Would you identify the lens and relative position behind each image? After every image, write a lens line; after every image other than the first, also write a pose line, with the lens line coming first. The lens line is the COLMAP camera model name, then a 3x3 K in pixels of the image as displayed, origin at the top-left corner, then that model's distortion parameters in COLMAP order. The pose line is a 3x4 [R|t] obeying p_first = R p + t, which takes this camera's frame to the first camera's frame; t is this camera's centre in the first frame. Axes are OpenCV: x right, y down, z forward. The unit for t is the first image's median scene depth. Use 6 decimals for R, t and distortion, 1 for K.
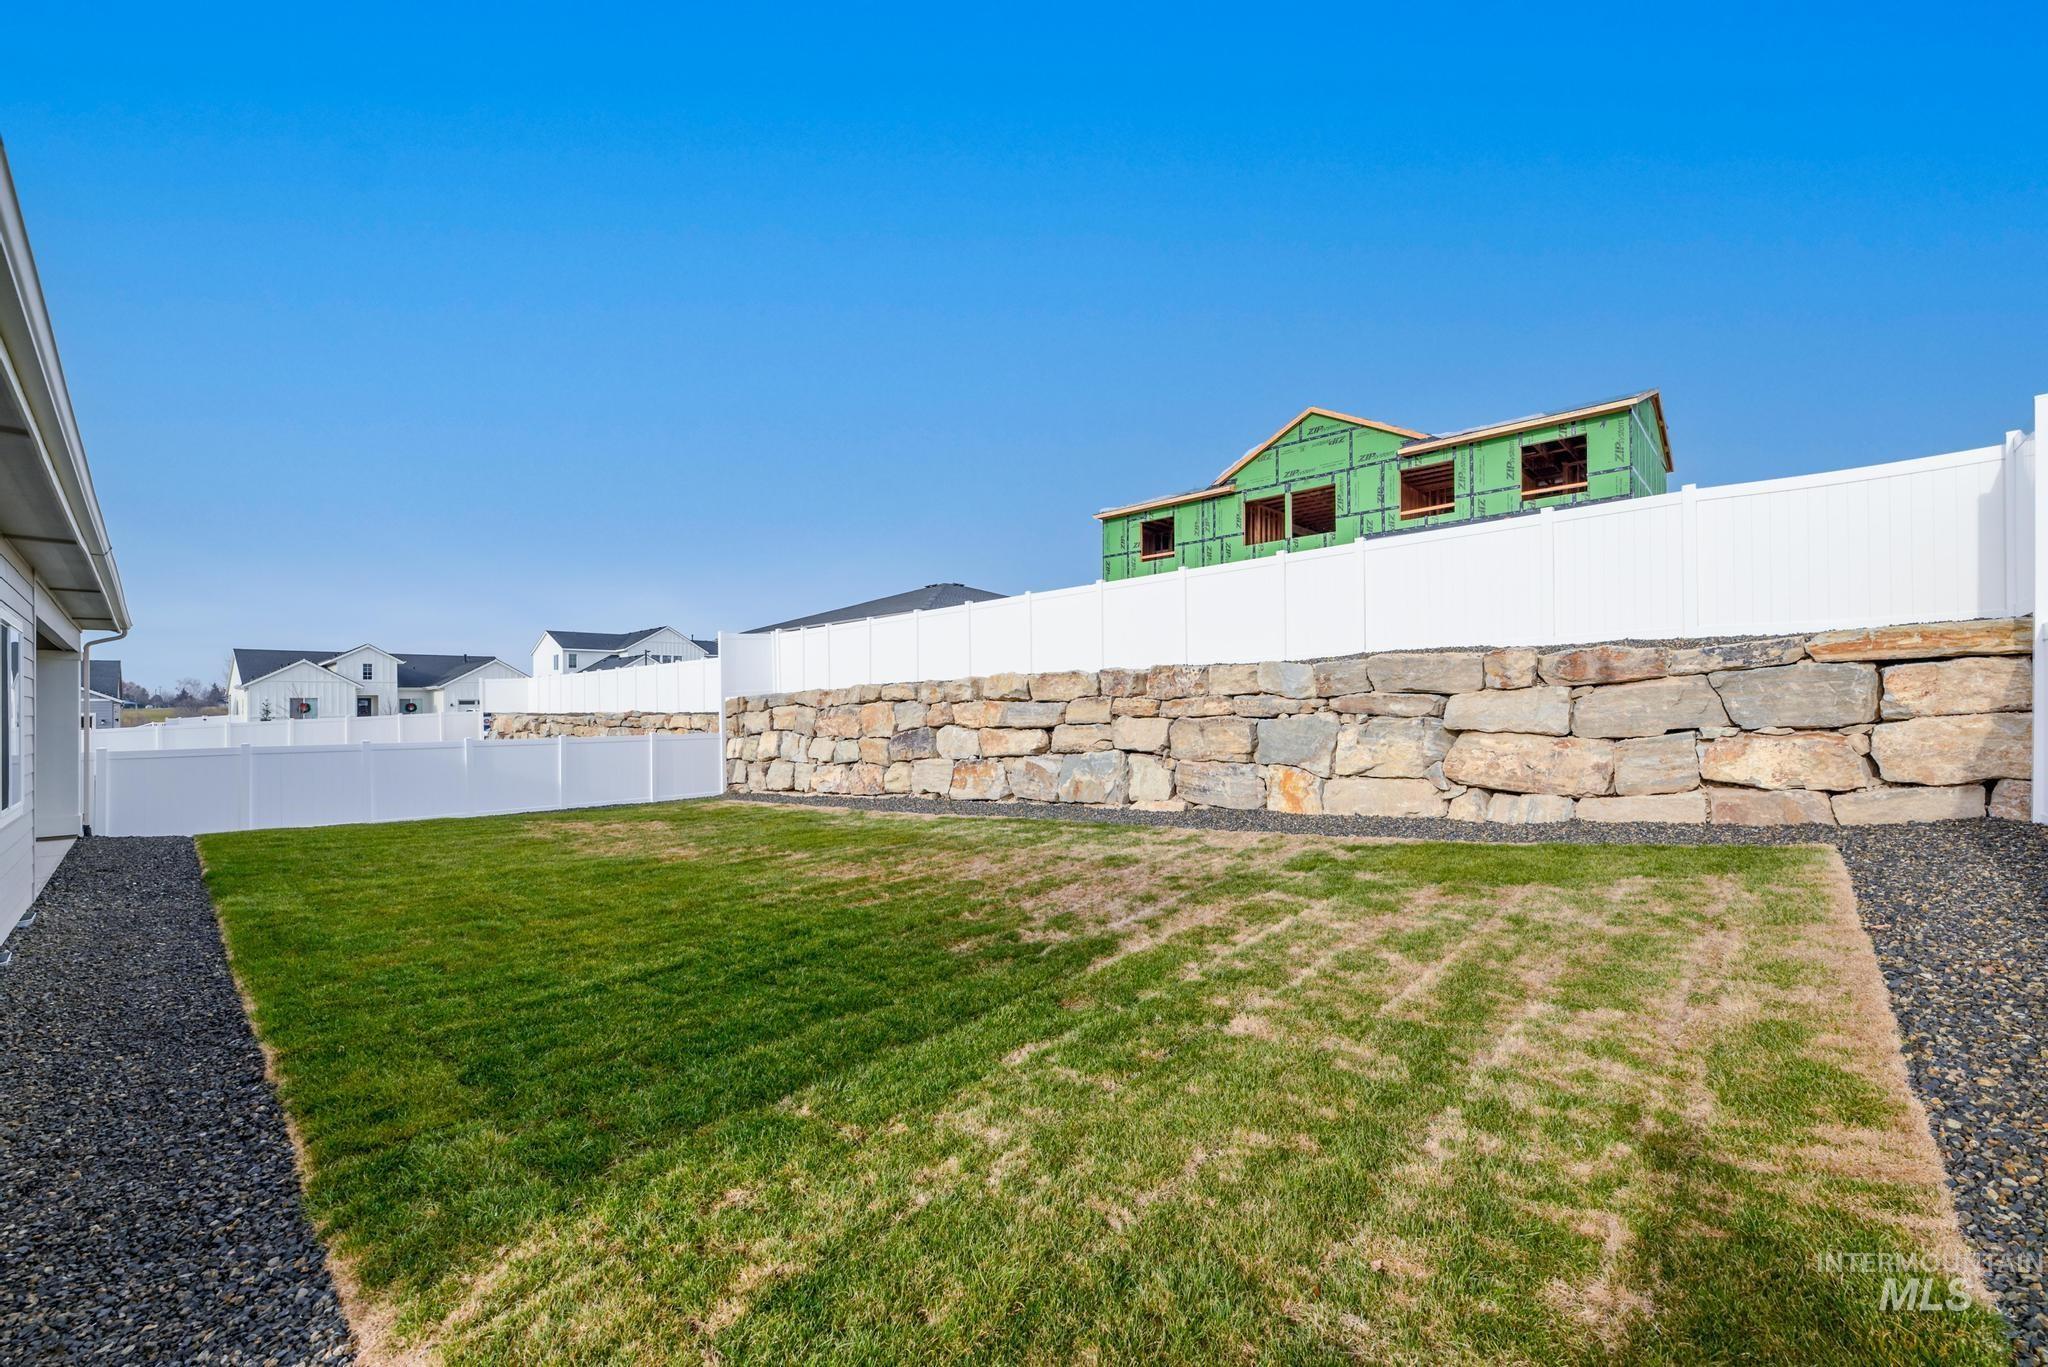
lens RADIAL K [[828.3, 0, 1024.0], [0, 828.3, 683.5], [0, 0, 1]] dist [0.001414, 0.000138]
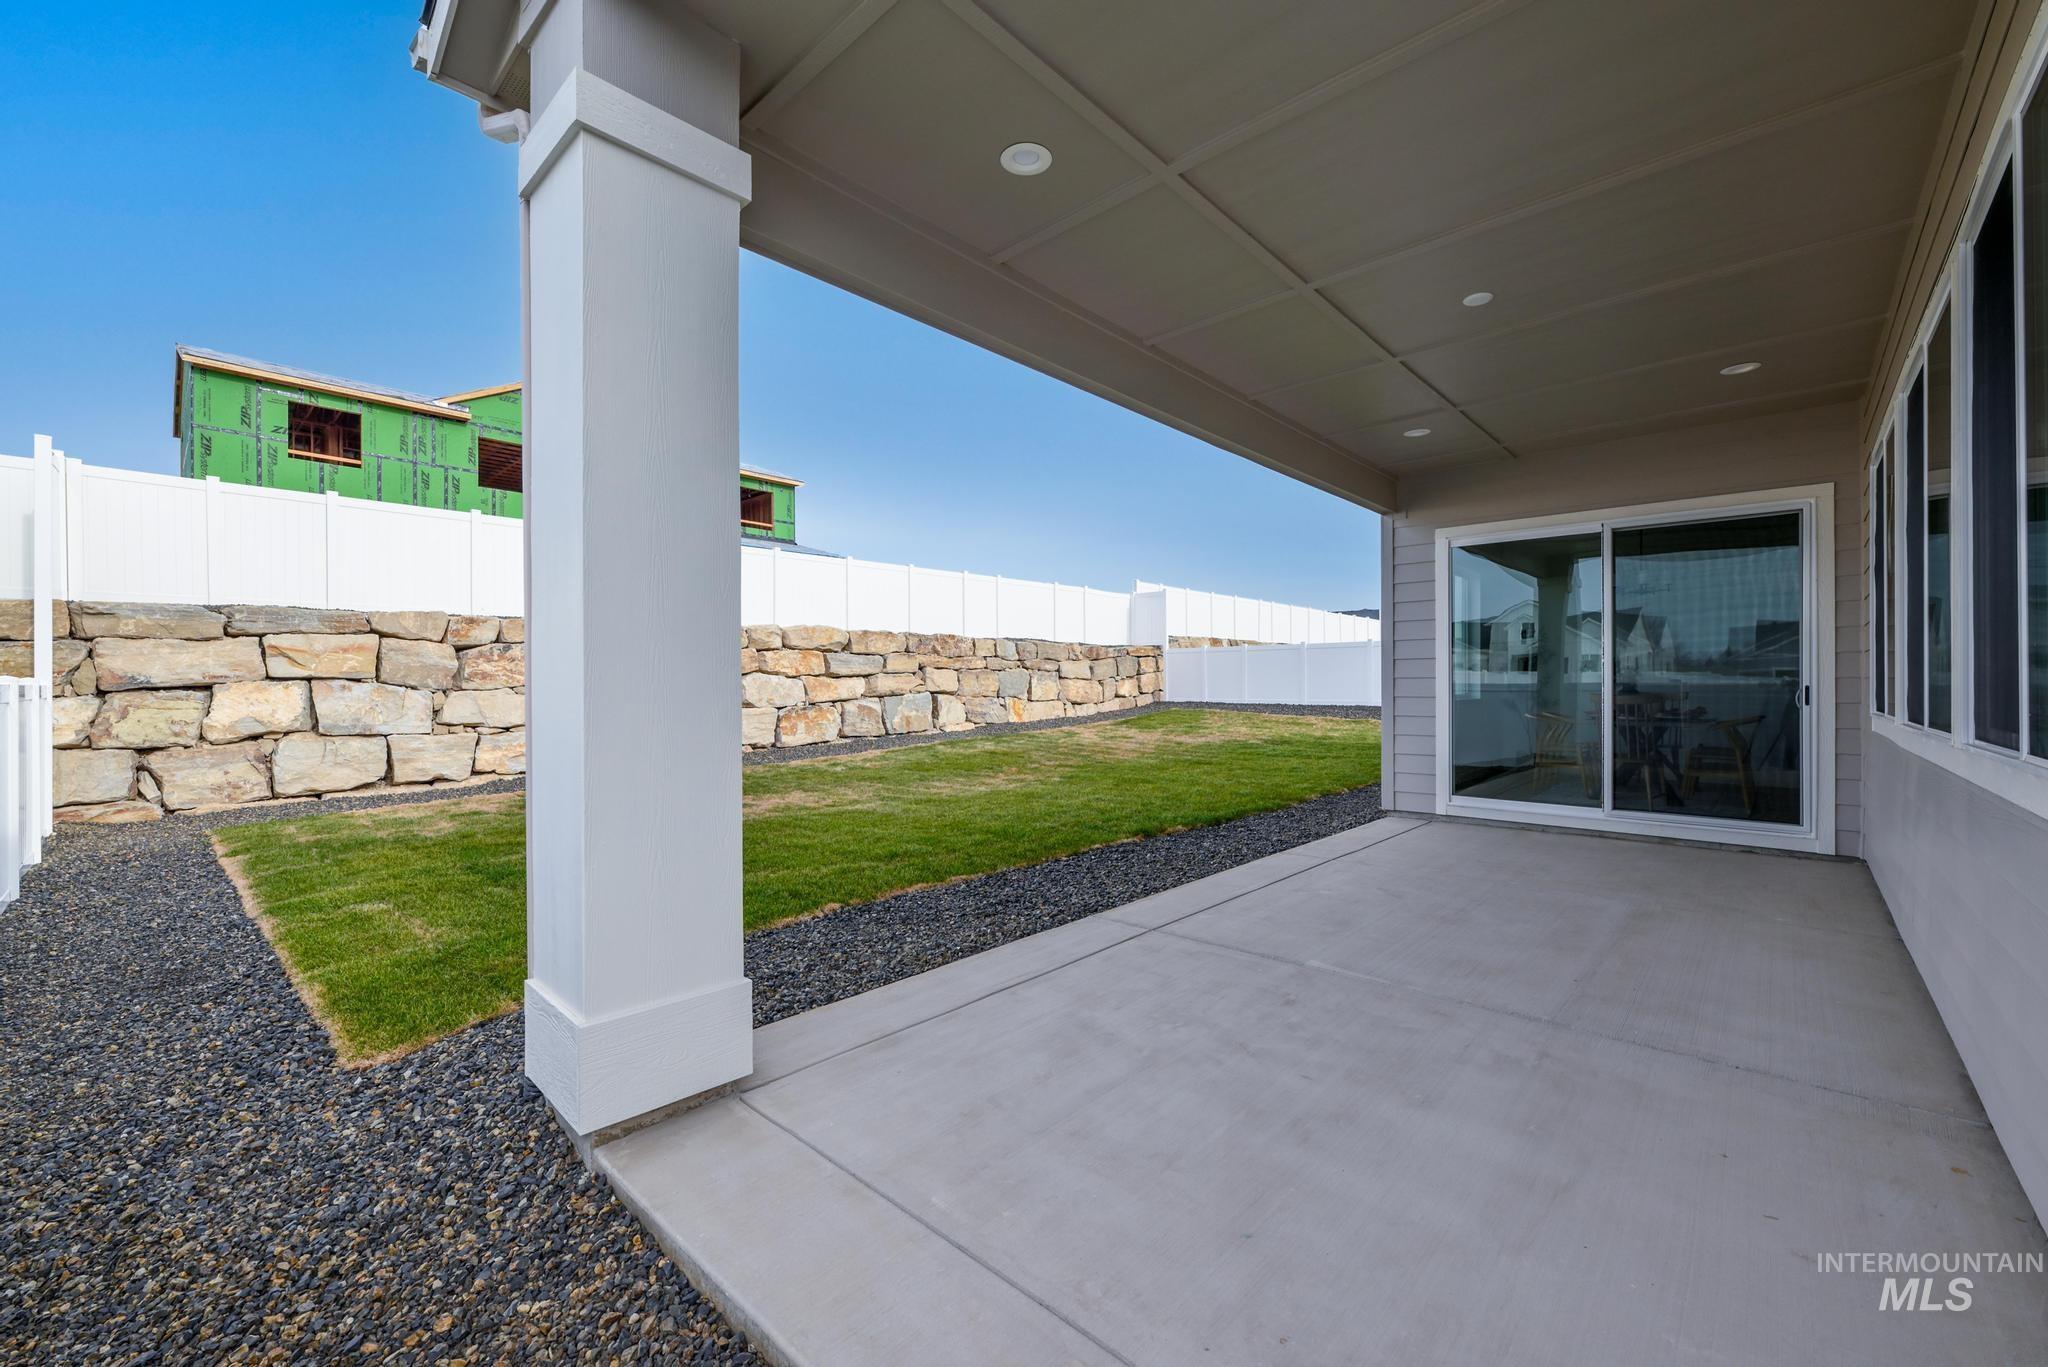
lens RADIAL K [[828.3, 0, 1024.0], [0, 828.3, 683.5], [0, 0, 1]] dist [0.001414, 0.000138]
pose [[-0.009953, 0.014104, 0.999851, -1.197441], [-0.032192, 0.999378, -0.014418, 0.075498], [-0.999432, -0.032330, -0.009493, 0.792930]]
